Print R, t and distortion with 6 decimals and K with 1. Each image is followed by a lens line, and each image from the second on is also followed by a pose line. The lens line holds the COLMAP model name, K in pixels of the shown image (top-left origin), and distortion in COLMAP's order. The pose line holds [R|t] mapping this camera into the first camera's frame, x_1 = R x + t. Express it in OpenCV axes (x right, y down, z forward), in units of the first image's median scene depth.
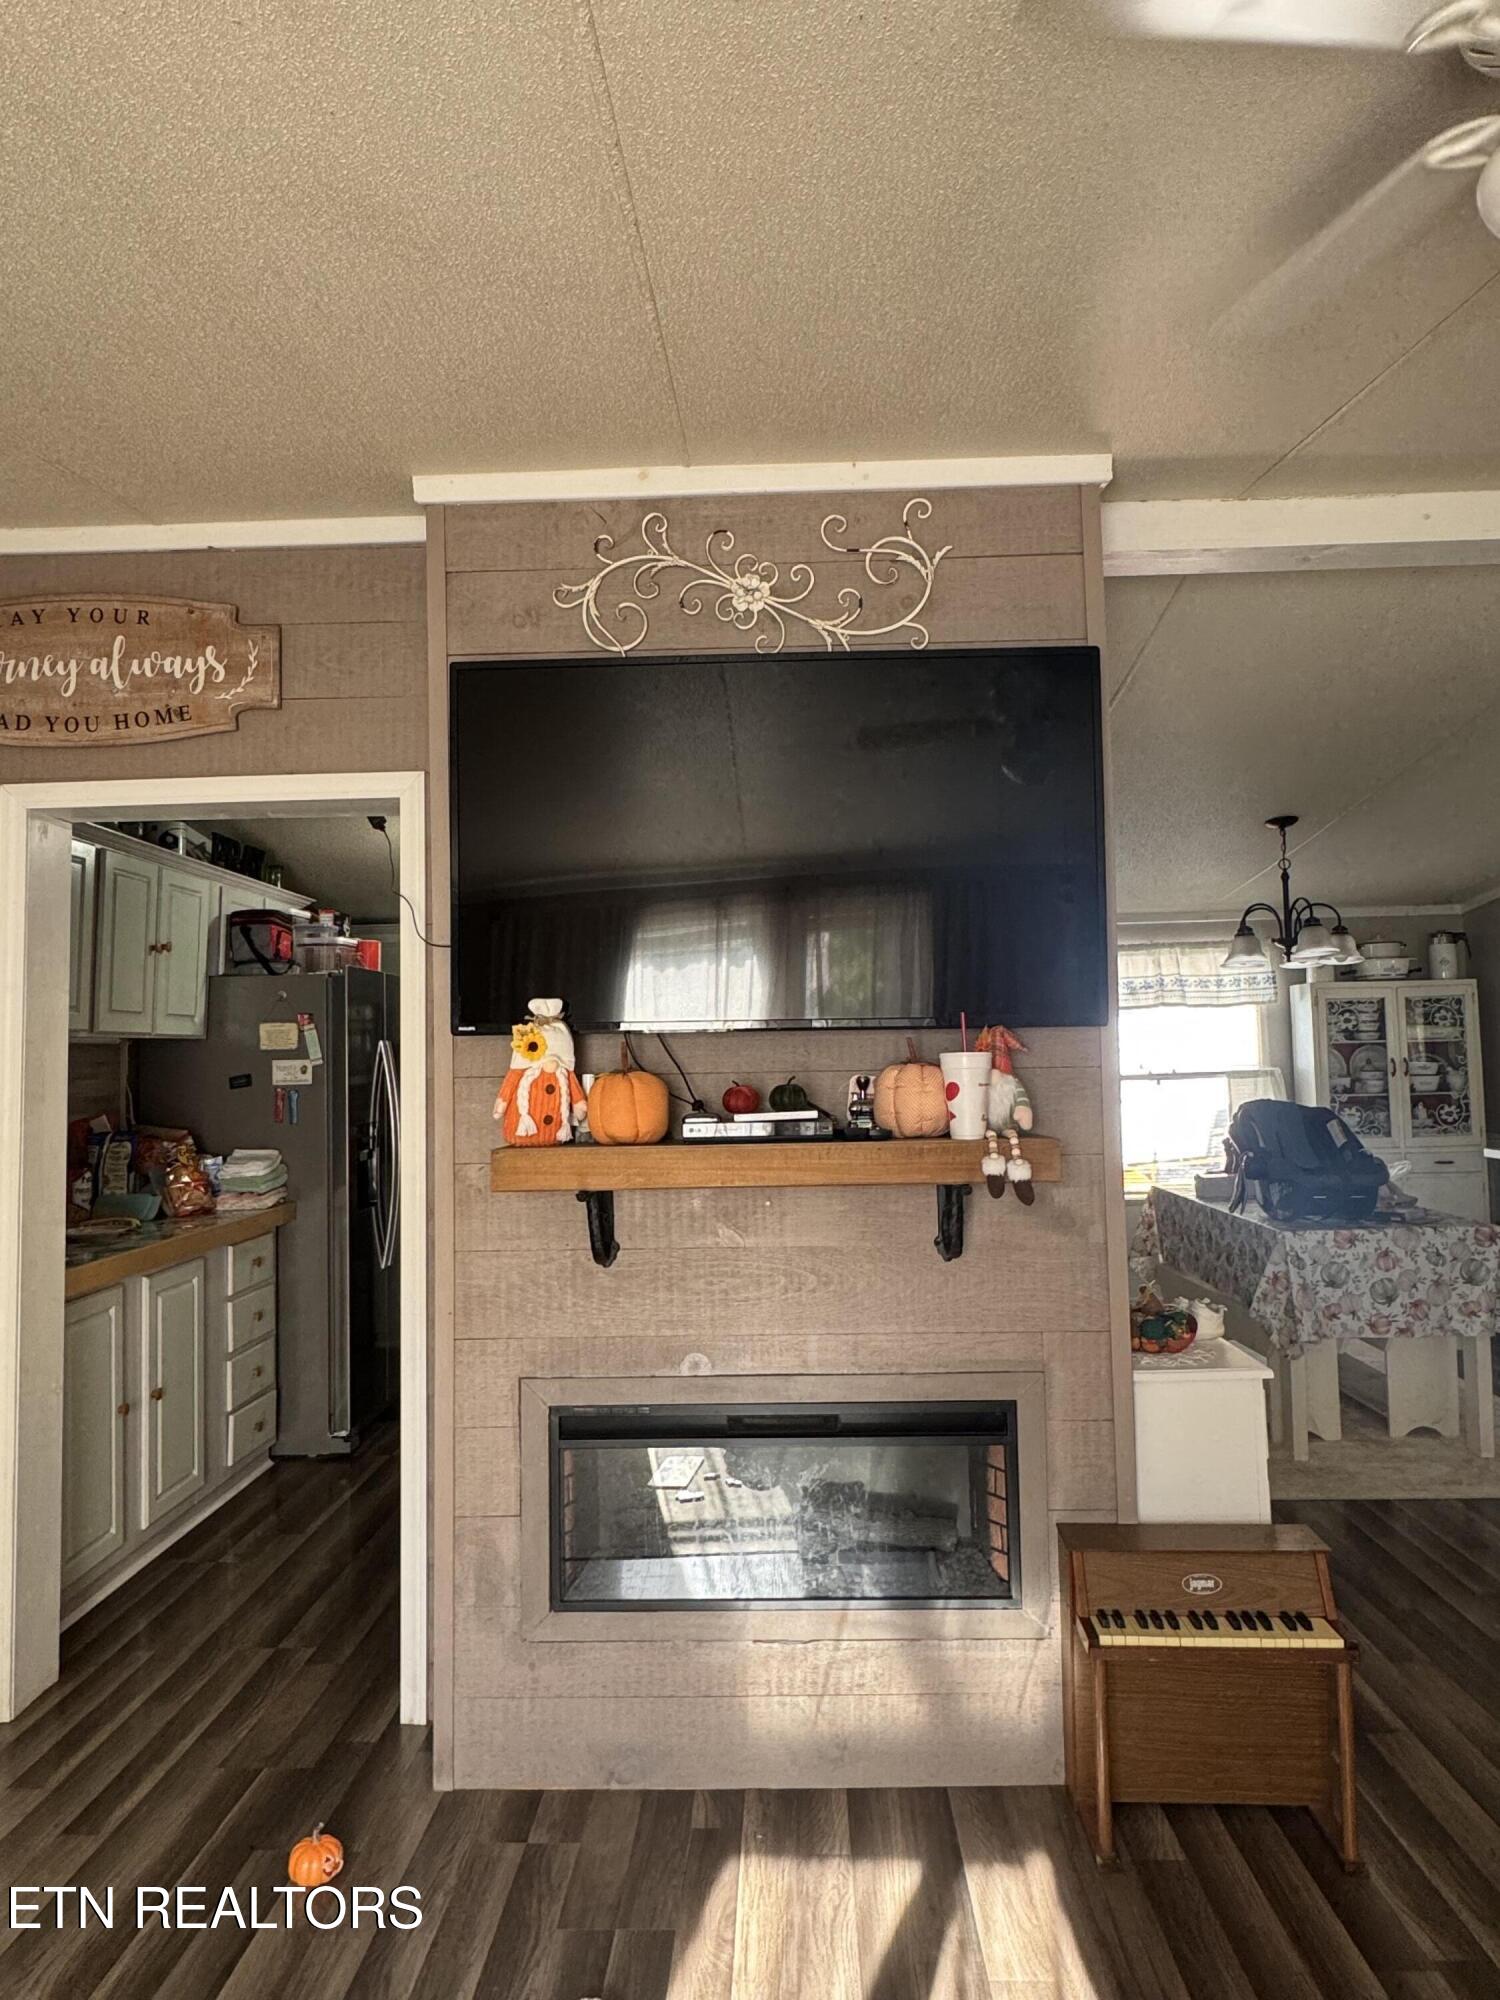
lens RADIAL K [[1234.1, 0, 753.8], [0, 1234.1, 993.4], [0, 0, 1]] dist [0.000712, -0.001448]
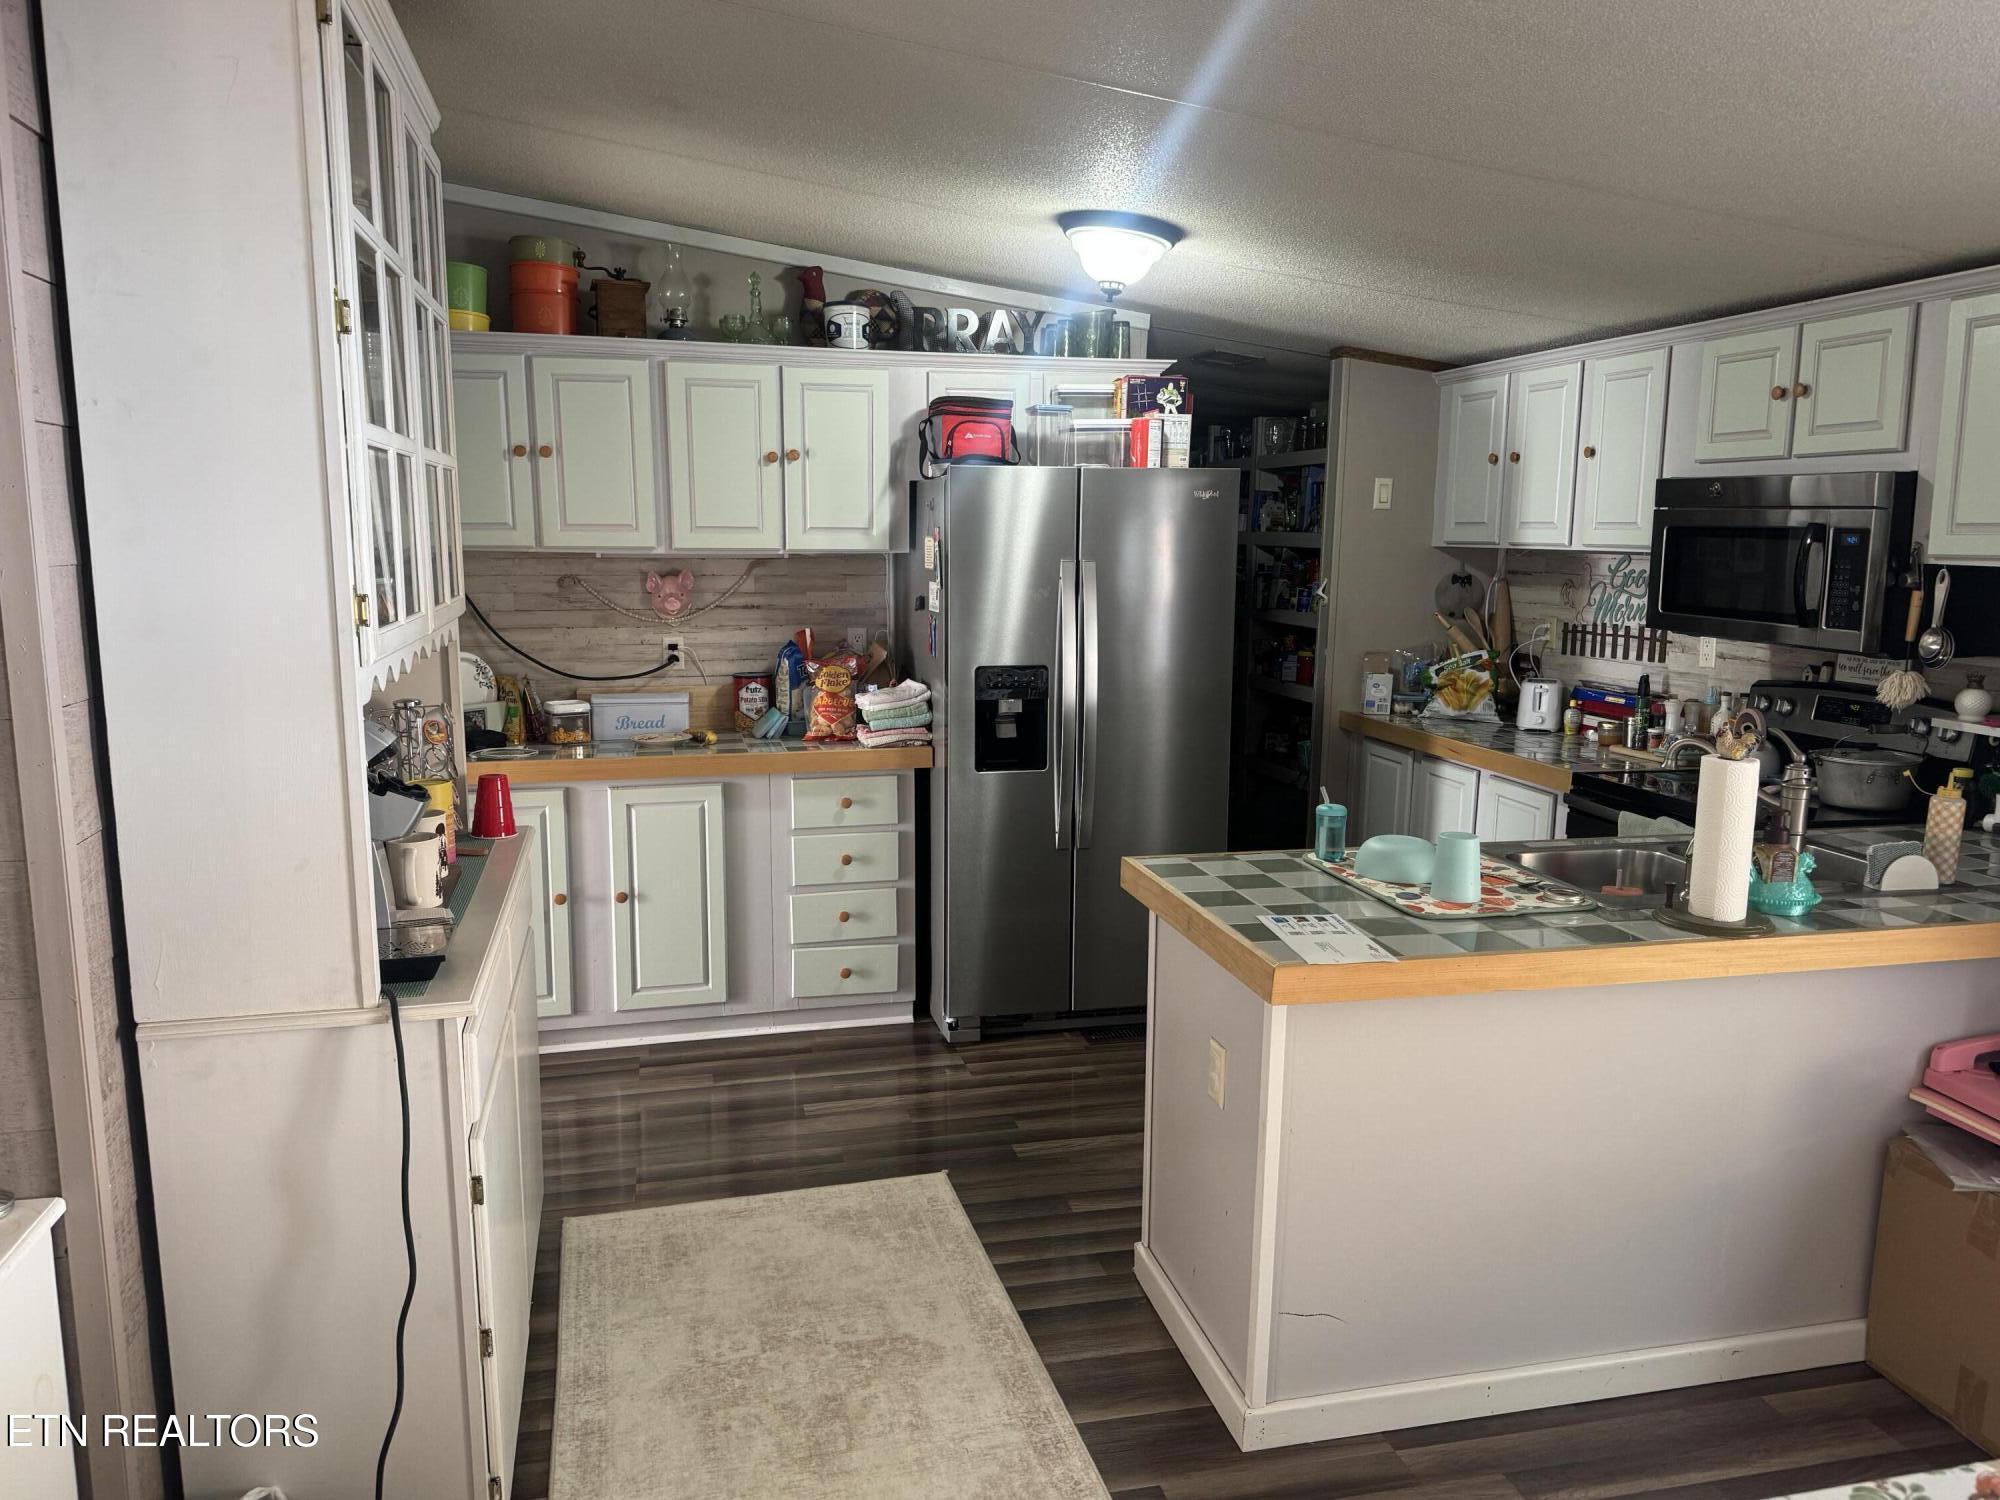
lens RADIAL K [[1451.2, 0, 974.8], [0, 1451.2, 761.5], [0, 0, 1]] dist [0.067507, -0.083282]
pose [[0.258267, 0.178601, -0.949421, 0.650194], [0.041179, 0.979834, 0.195524, -0.019283], [0.965196, -0.089594, 0.245704, 0.848451]]
